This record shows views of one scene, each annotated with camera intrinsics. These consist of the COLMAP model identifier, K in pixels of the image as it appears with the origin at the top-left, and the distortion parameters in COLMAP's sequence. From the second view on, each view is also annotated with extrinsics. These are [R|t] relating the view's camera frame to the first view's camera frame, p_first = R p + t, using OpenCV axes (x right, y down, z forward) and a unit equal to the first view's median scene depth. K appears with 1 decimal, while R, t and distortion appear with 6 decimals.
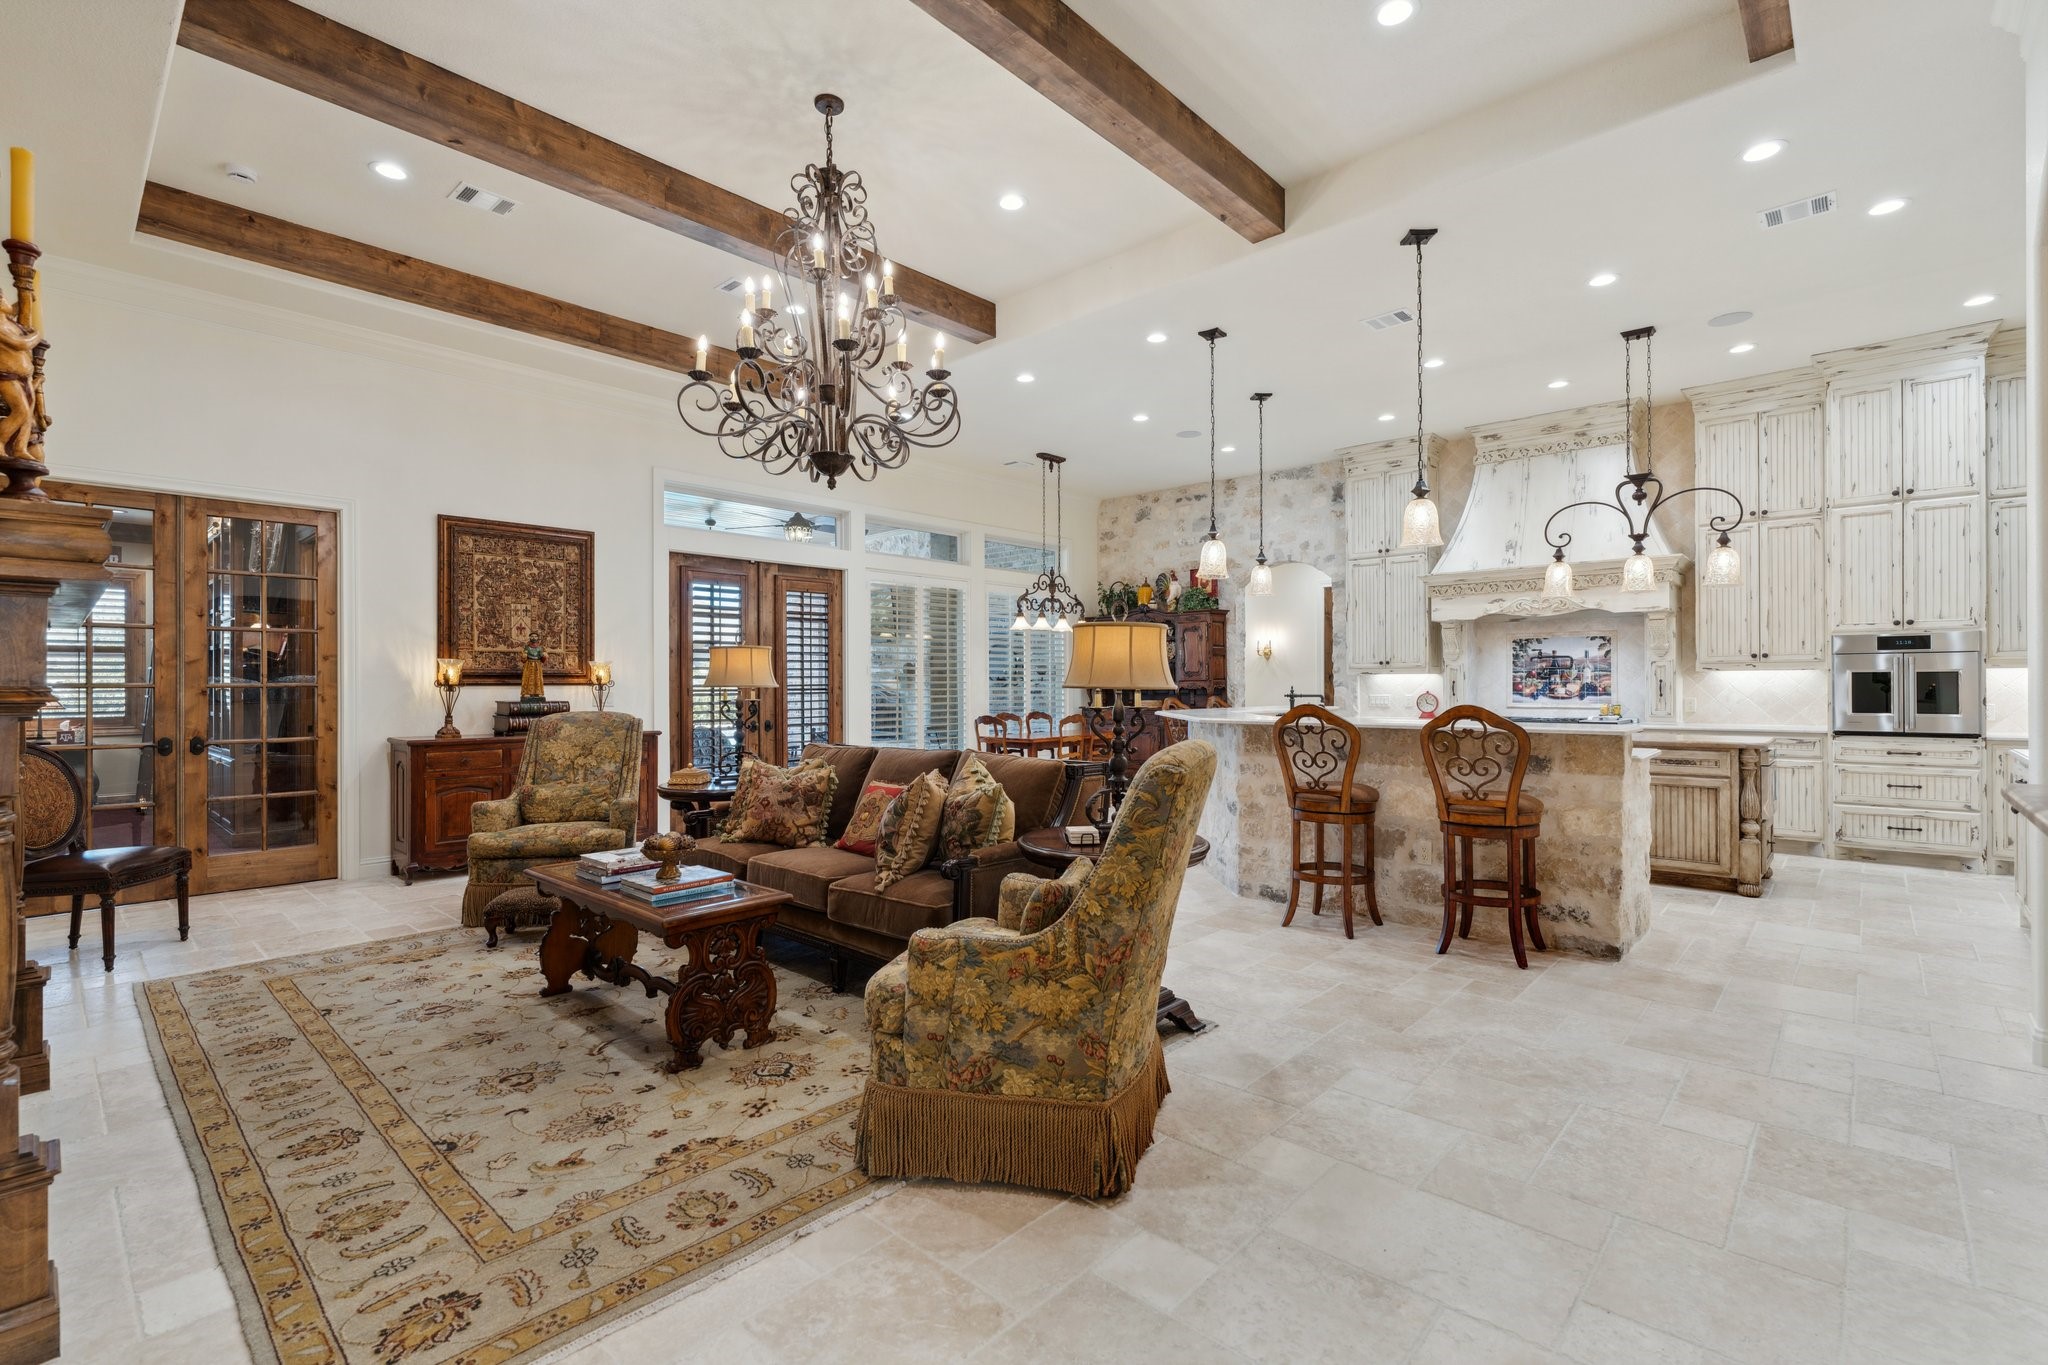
lens RADIAL K [[931.5, 0, 1031.3], [0, 931.5, 683.8], [0, 0, 1]] dist [-0.005688, 0.001083]
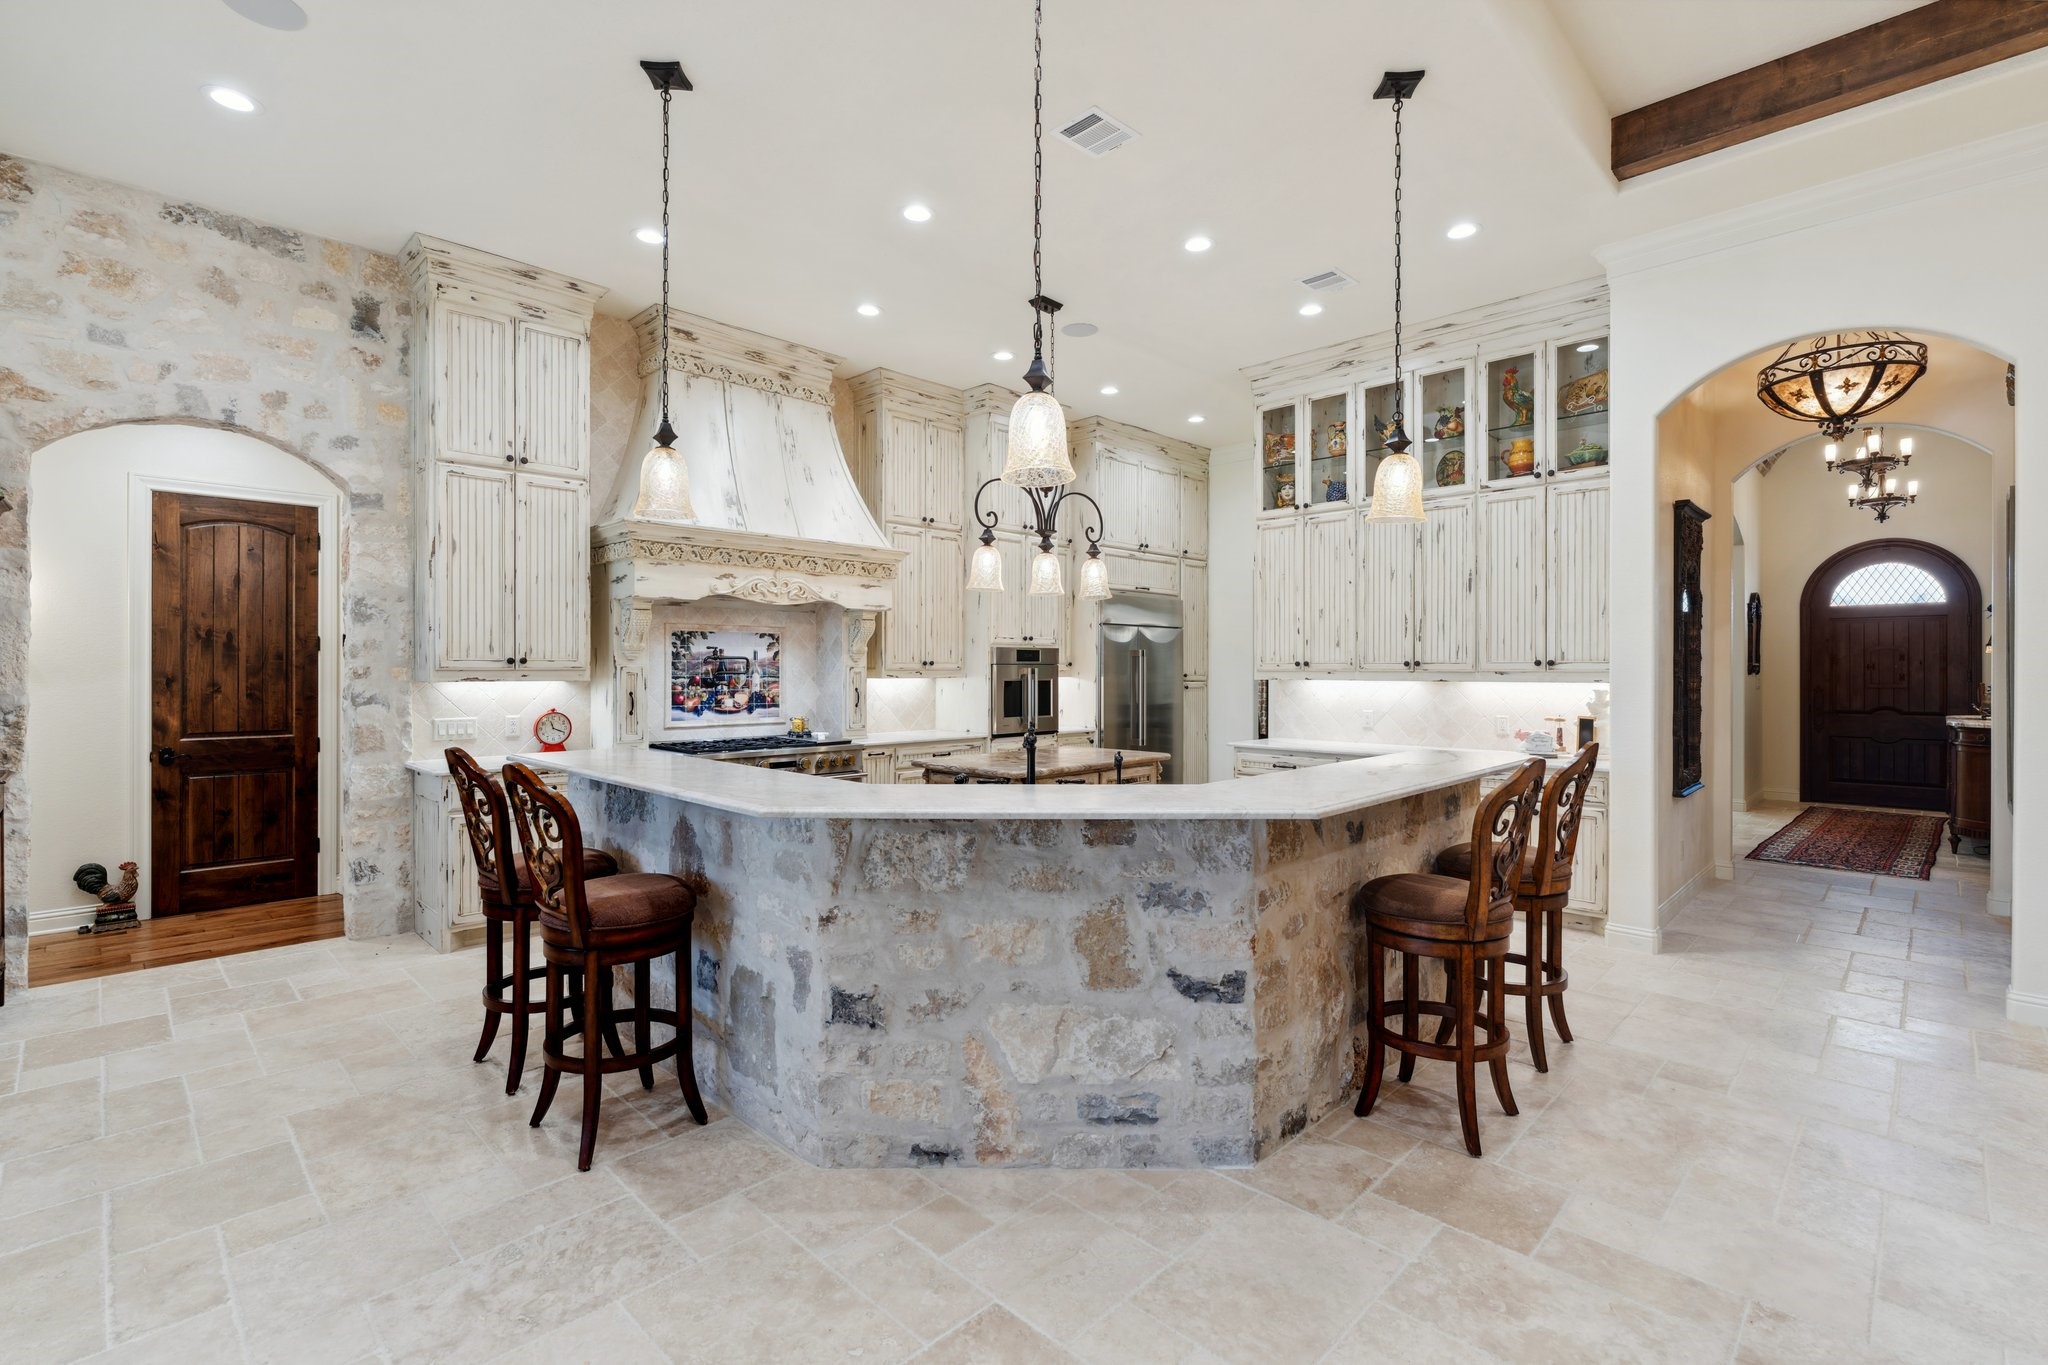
lens RADIAL K [[931.5, 0, 1012.7], [0, 931.5, 667.3], [0, 0, 1]] dist [-0.005688, 0.001083]
pose [[0.040969, 0.004998, 0.999148, -0.181354], [-0.003226, 0.999983, -0.004870, -0.018806], [-0.999155, -0.003023, 0.040984, 0.756276]]
